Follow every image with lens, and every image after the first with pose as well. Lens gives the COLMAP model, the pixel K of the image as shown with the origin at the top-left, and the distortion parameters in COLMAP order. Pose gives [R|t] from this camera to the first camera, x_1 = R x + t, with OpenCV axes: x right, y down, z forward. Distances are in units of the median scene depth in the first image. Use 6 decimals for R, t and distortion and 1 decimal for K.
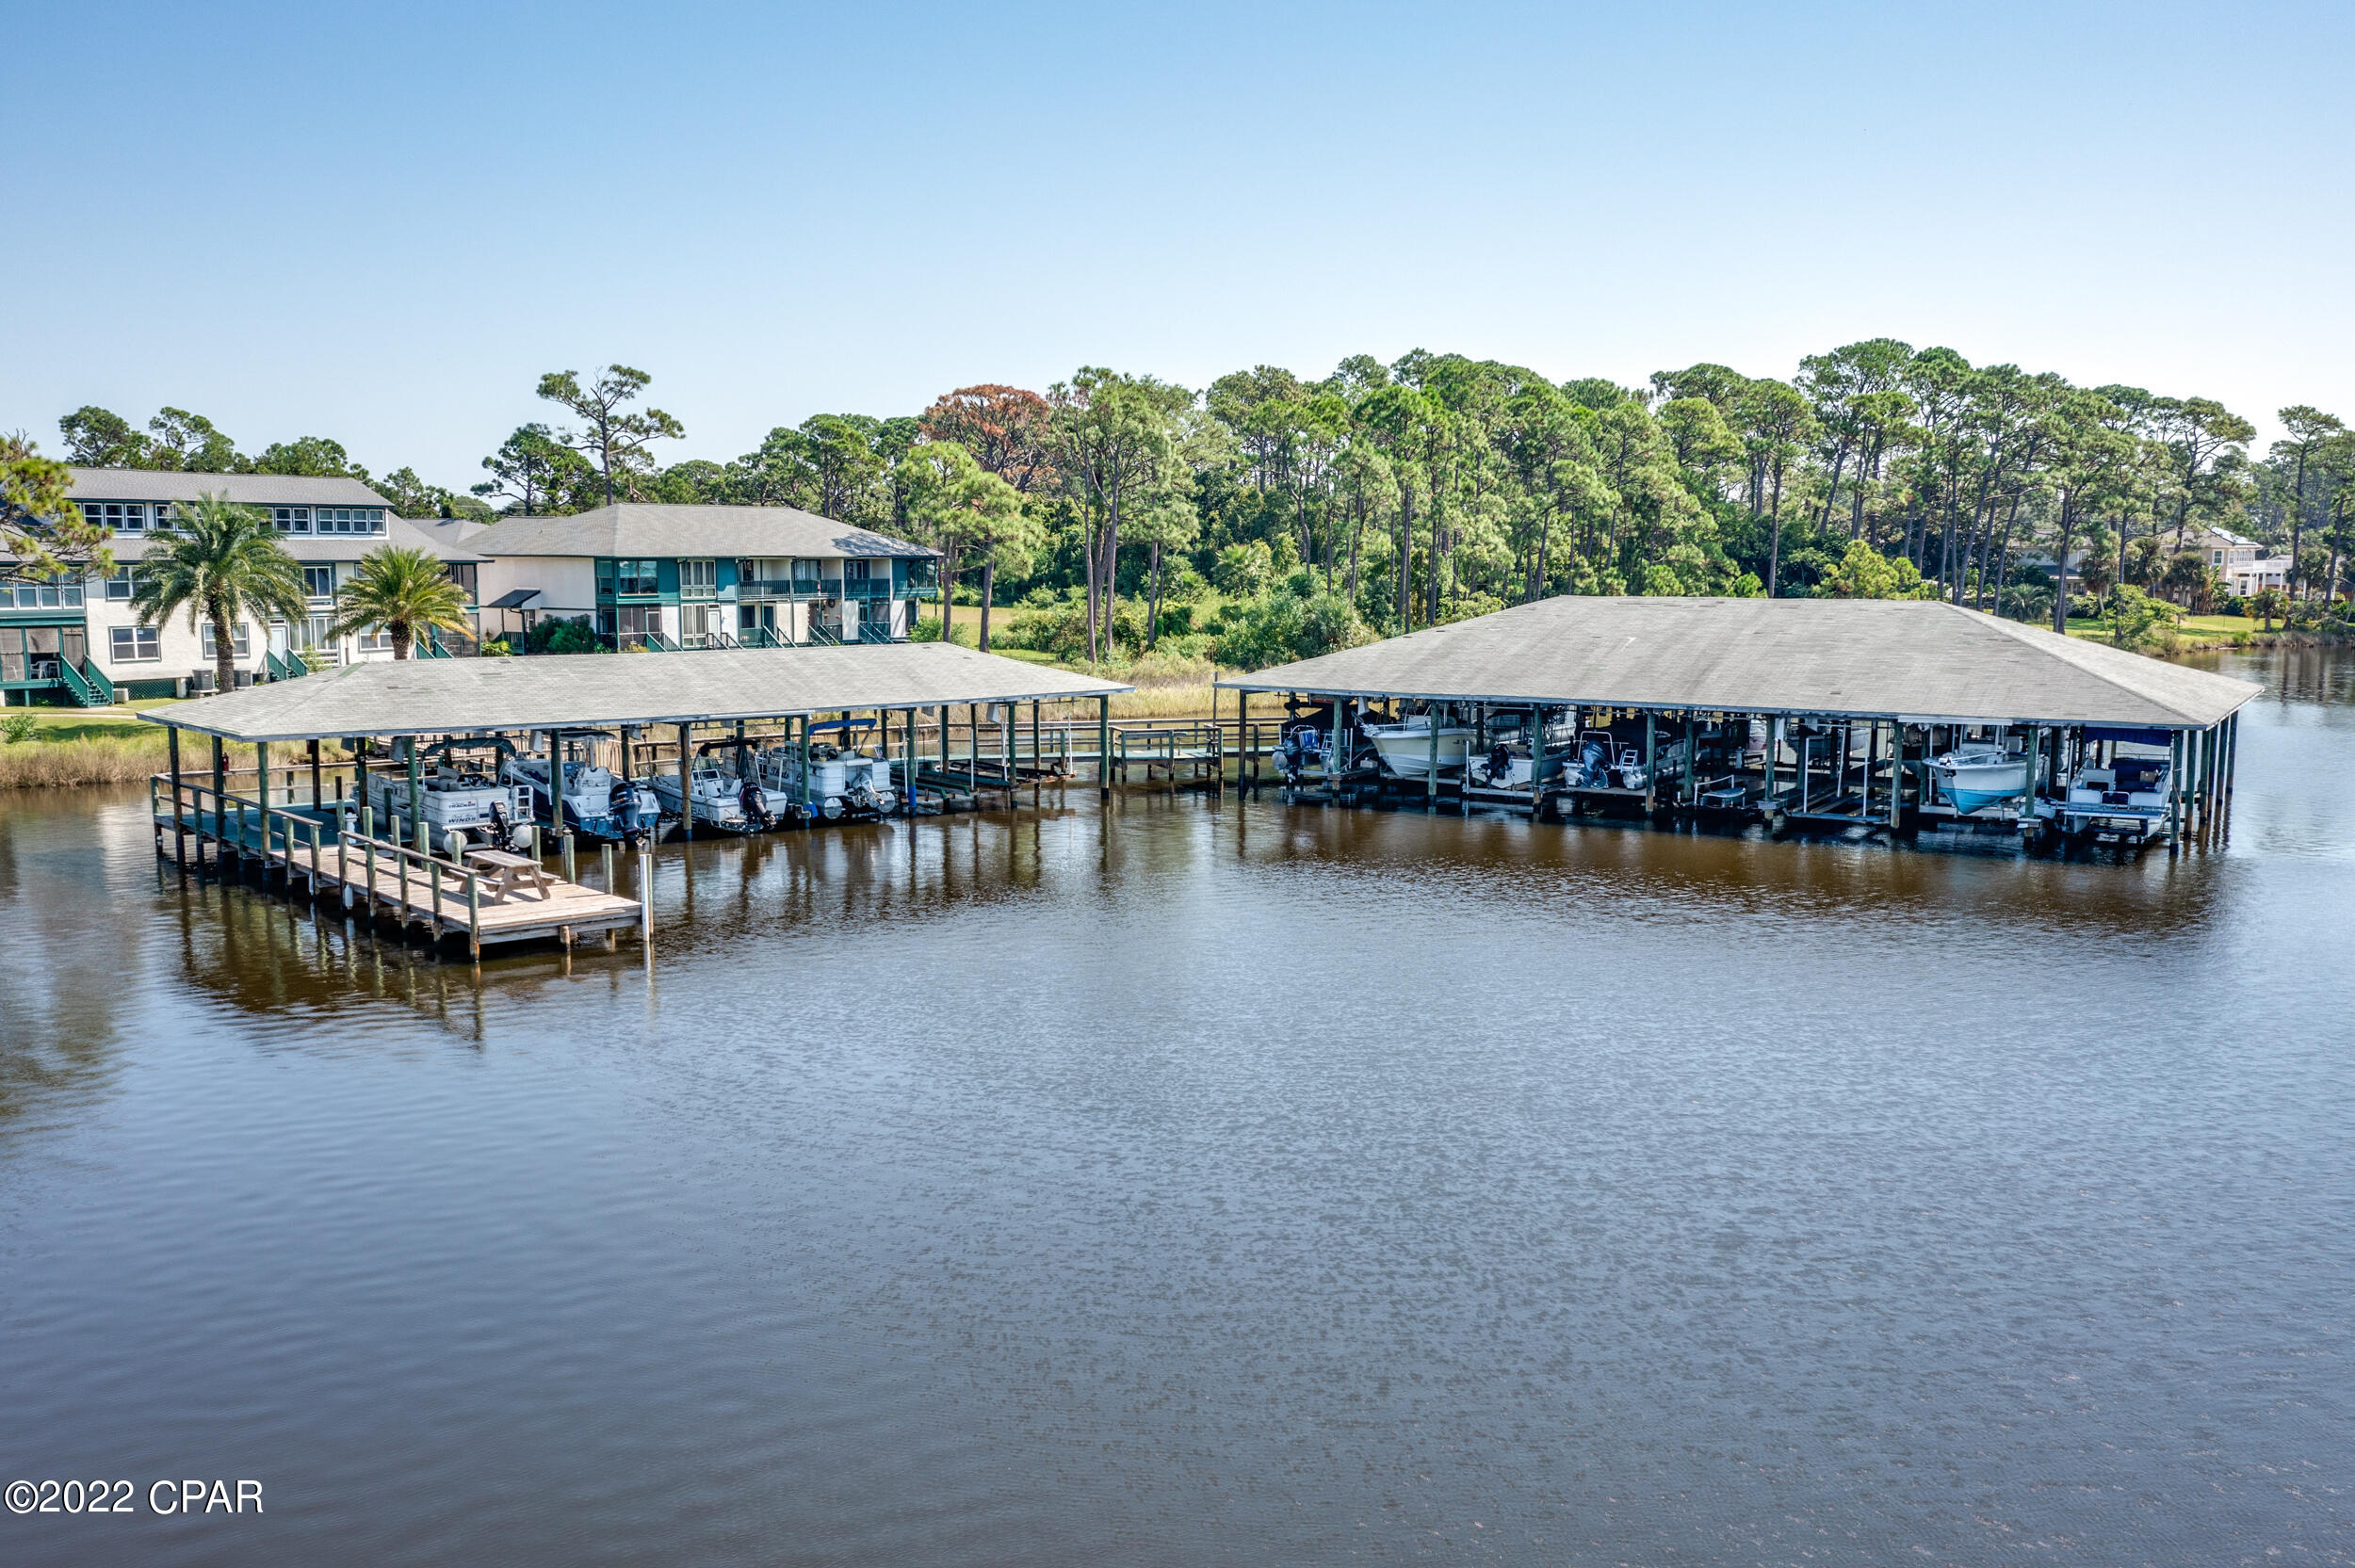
lens RADIAL K [[1878.7, 0, 1182.9], [0, 1878.7, 859.0], [0, 0, 1]] dist [-0.029309, 0.010308]
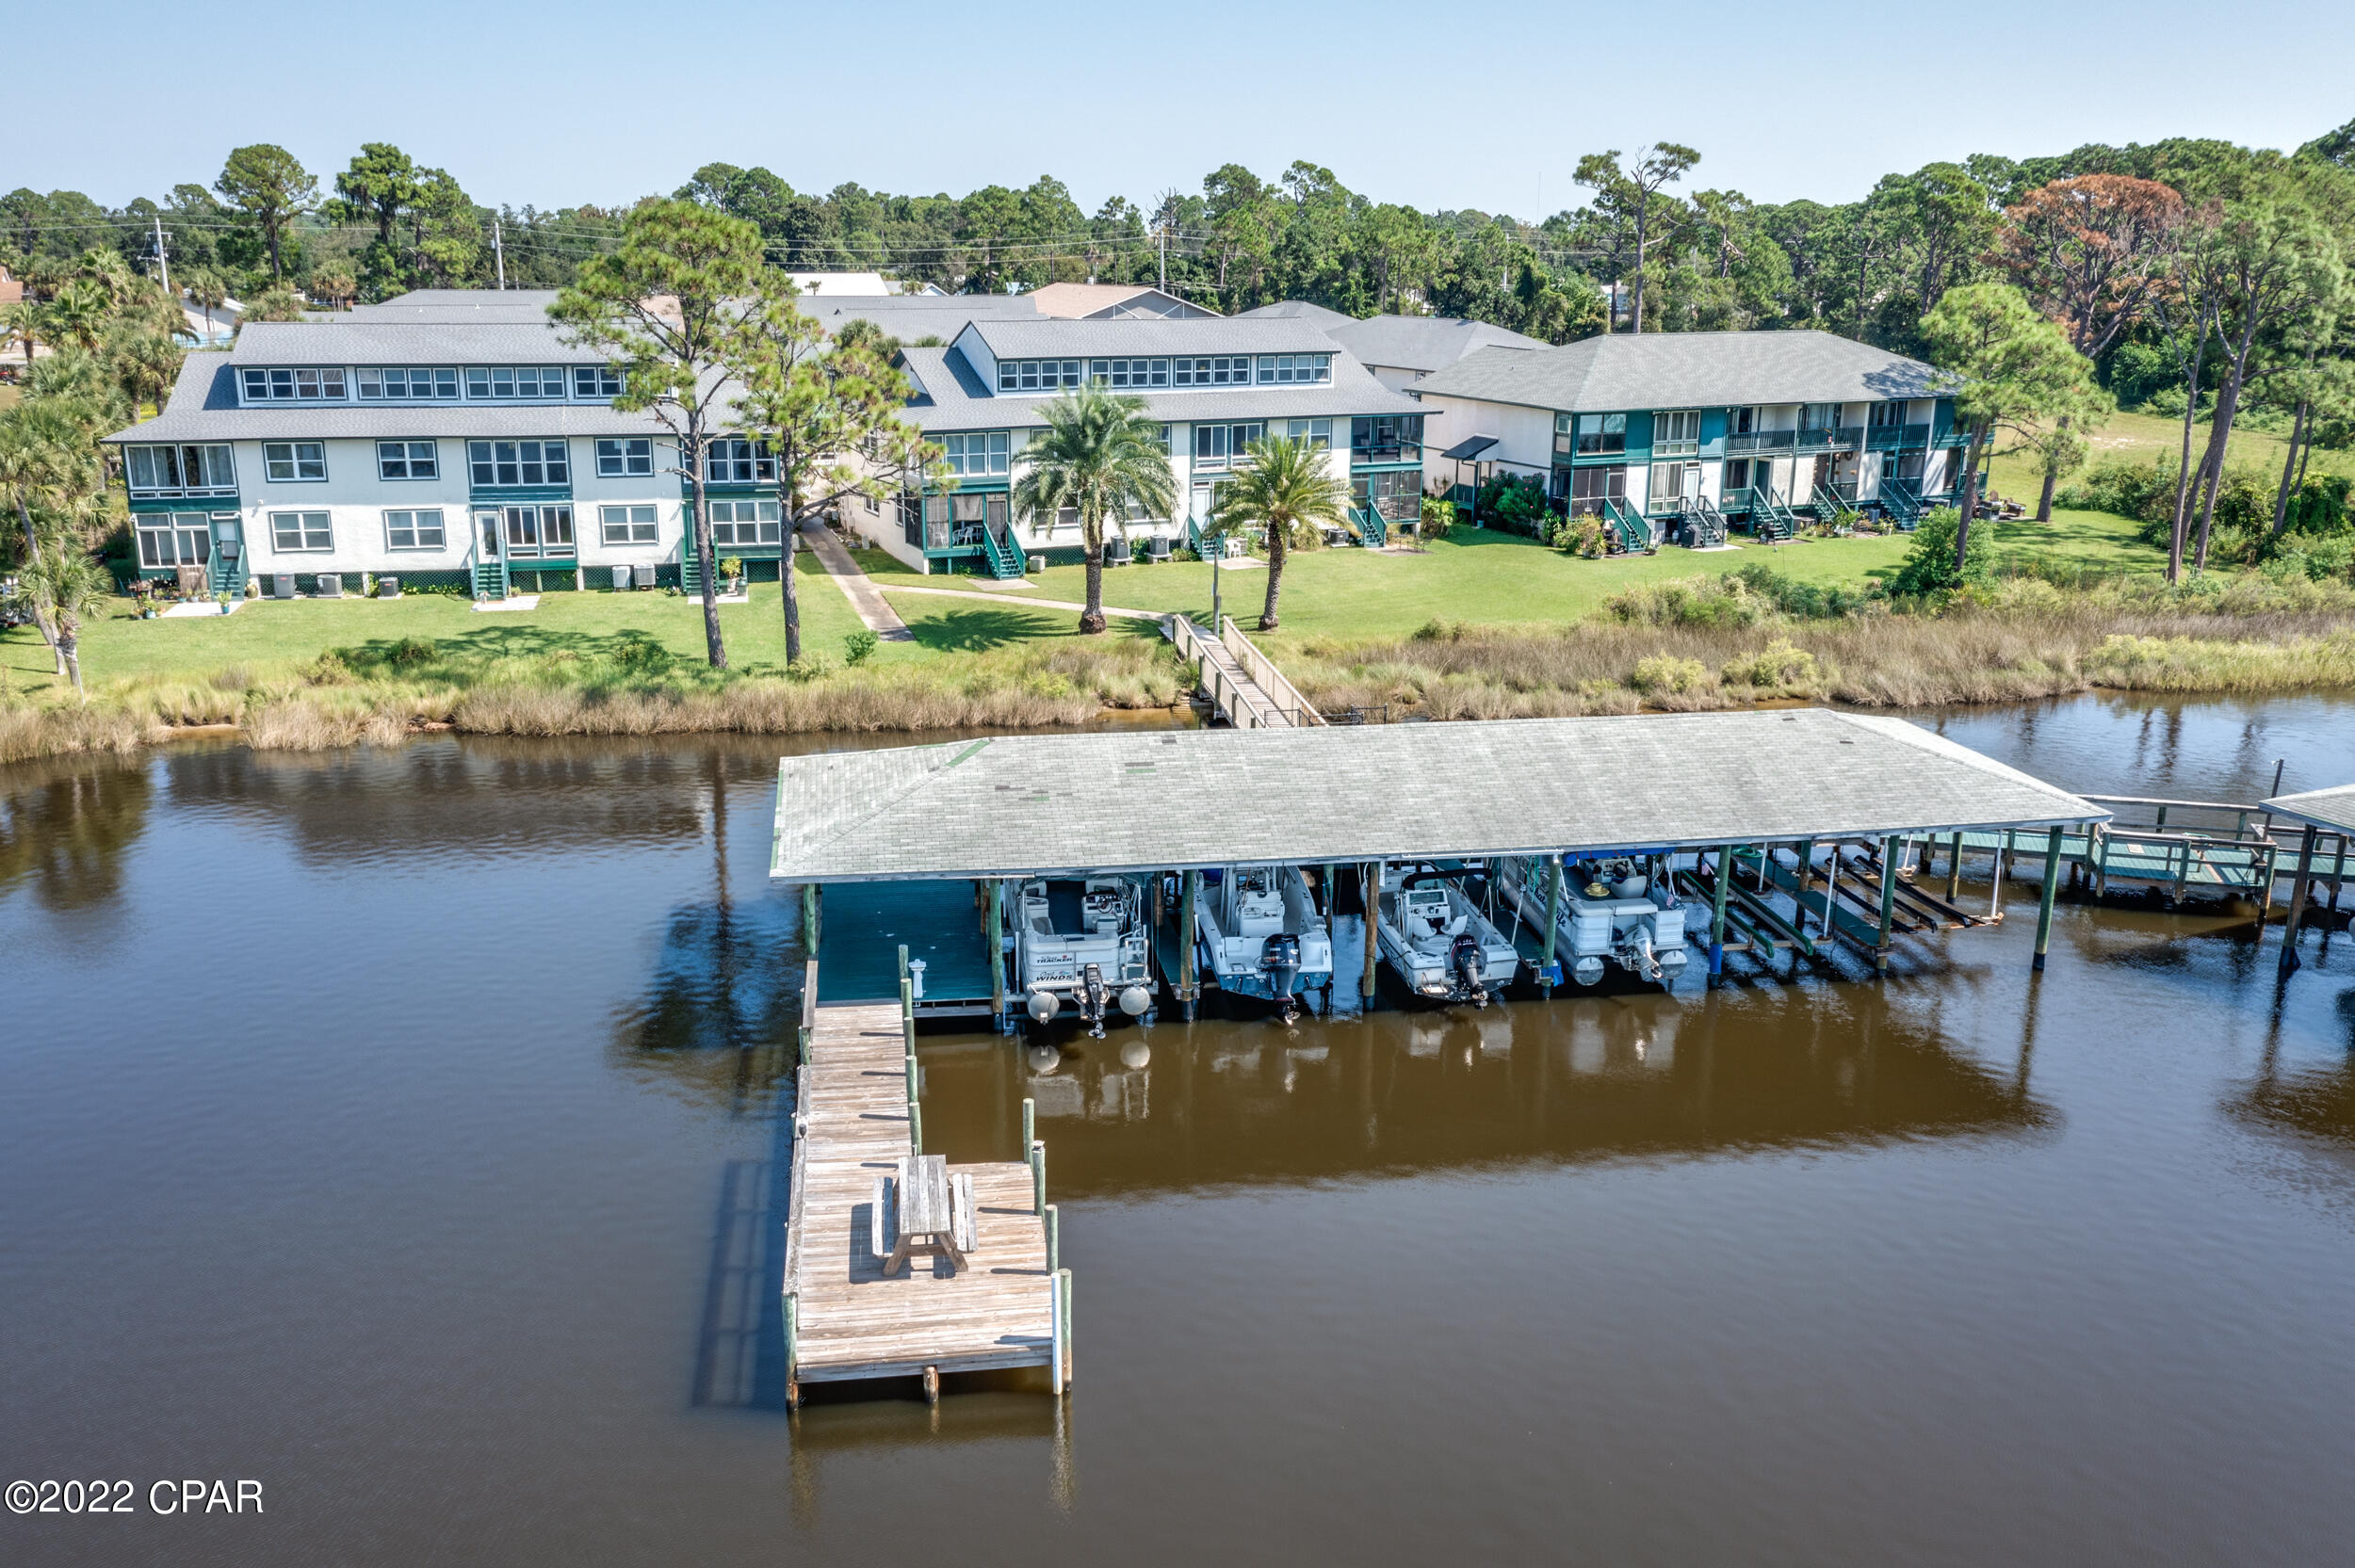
lens RADIAL K [[1878.7, 0, 1182.9], [0, 1878.7, 859.0], [0, 0, 1]] dist [-0.029309, 0.010308]
pose [[0.844001, 0.159148, -0.512186, 0.017540], [-0.087718, 0.983062, 0.160915, -0.074576], [0.529120, -0.090885, 0.843666, 0.144015]]
